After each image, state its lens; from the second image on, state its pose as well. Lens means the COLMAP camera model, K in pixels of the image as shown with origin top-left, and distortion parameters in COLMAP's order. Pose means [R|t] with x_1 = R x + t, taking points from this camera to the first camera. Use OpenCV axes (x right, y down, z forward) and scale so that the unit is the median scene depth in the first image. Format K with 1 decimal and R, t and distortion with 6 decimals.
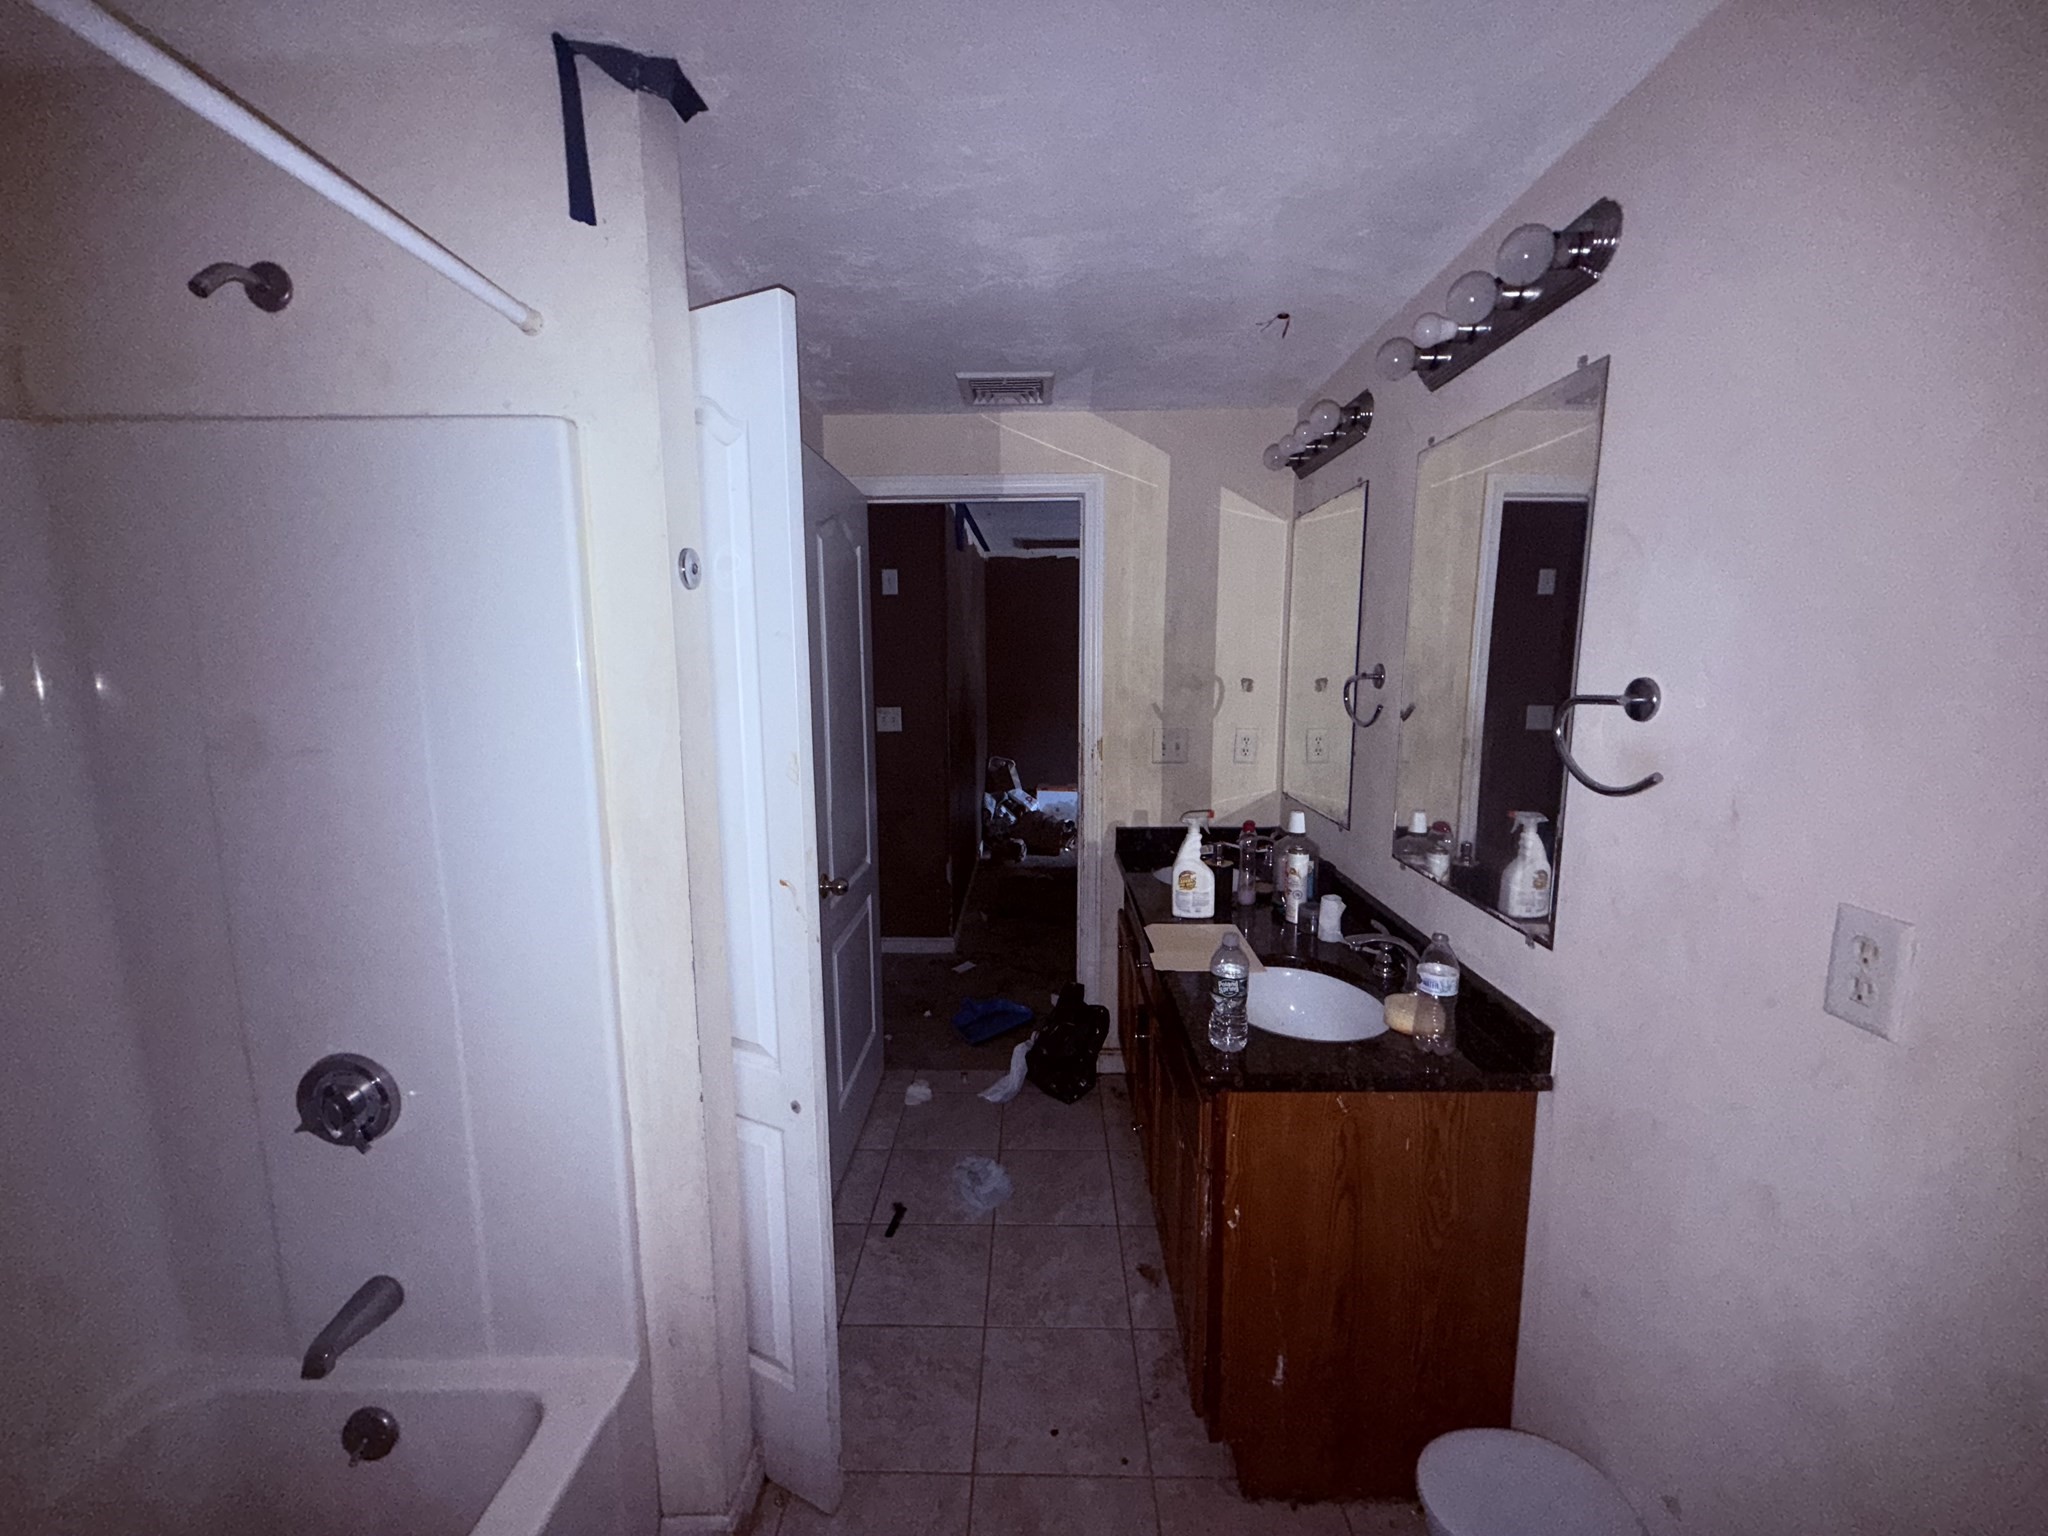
lens RADIAL K [[814.0, 0, 1022.3], [0, 814.0, 768.6], [0, 0, 1]] dist [0.000086, 0.000063]
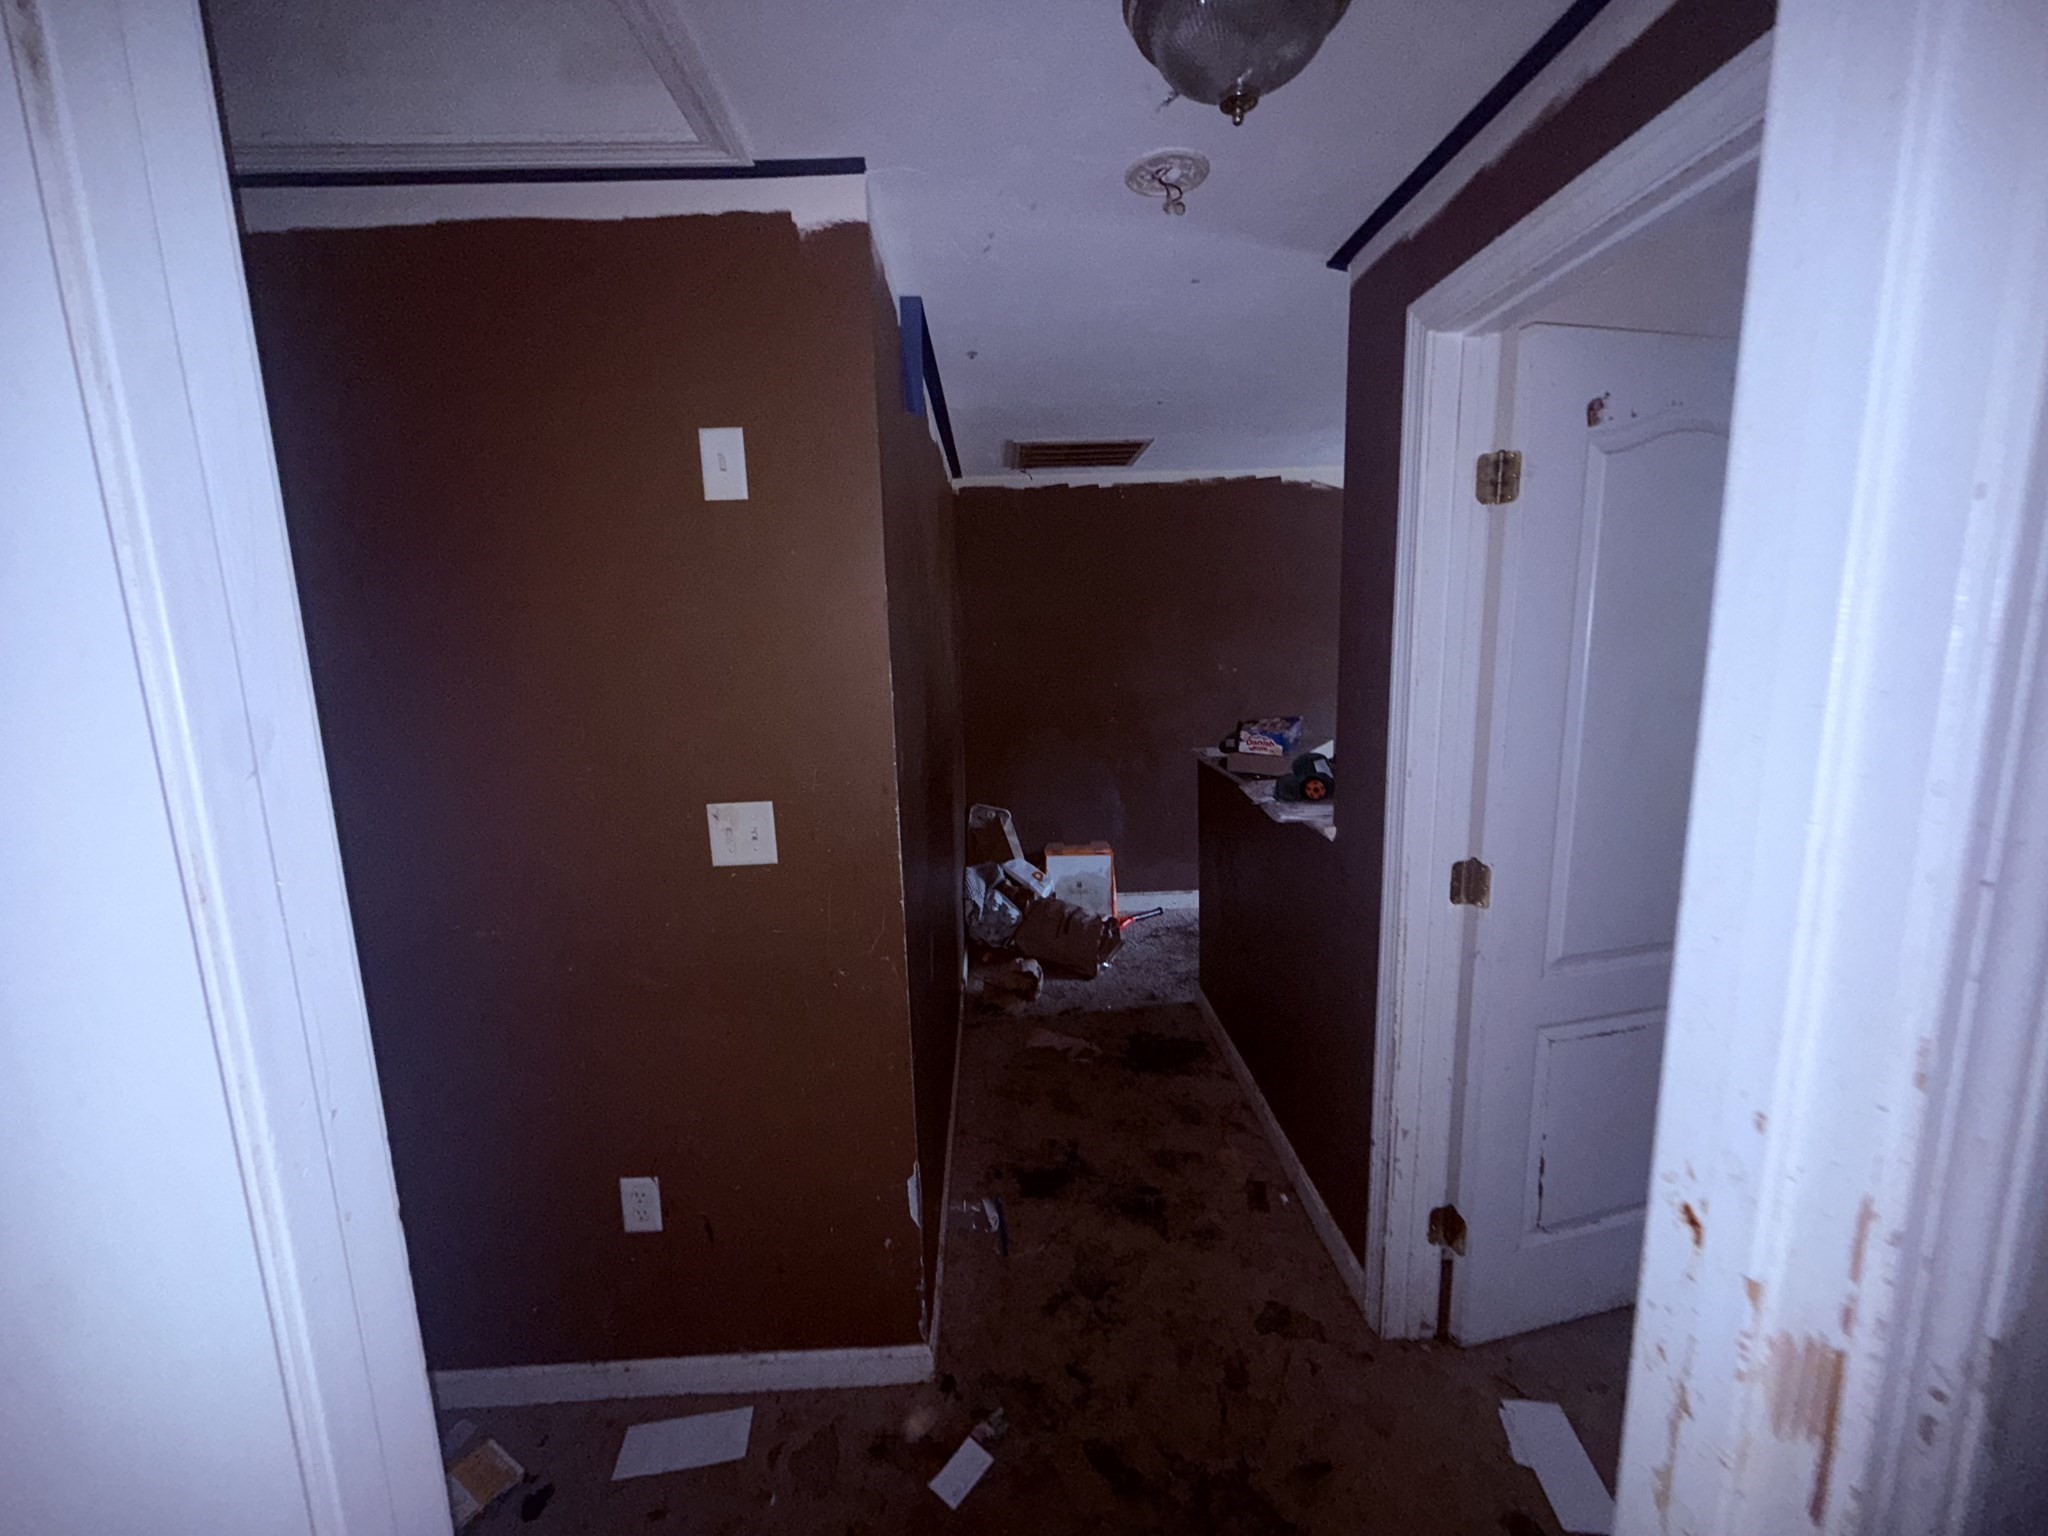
lens RADIAL K [[814.0, 0, 1022.3], [0, 814.0, 768.6], [0, 0, 1]] dist [0.000086, 0.000063]
pose [[0.998297, -0.032253, 0.048600, -0.031819], [0.031273, 0.999295, 0.020792, -0.059790], [-0.049236, -0.019237, 0.998602, 0.387563]]
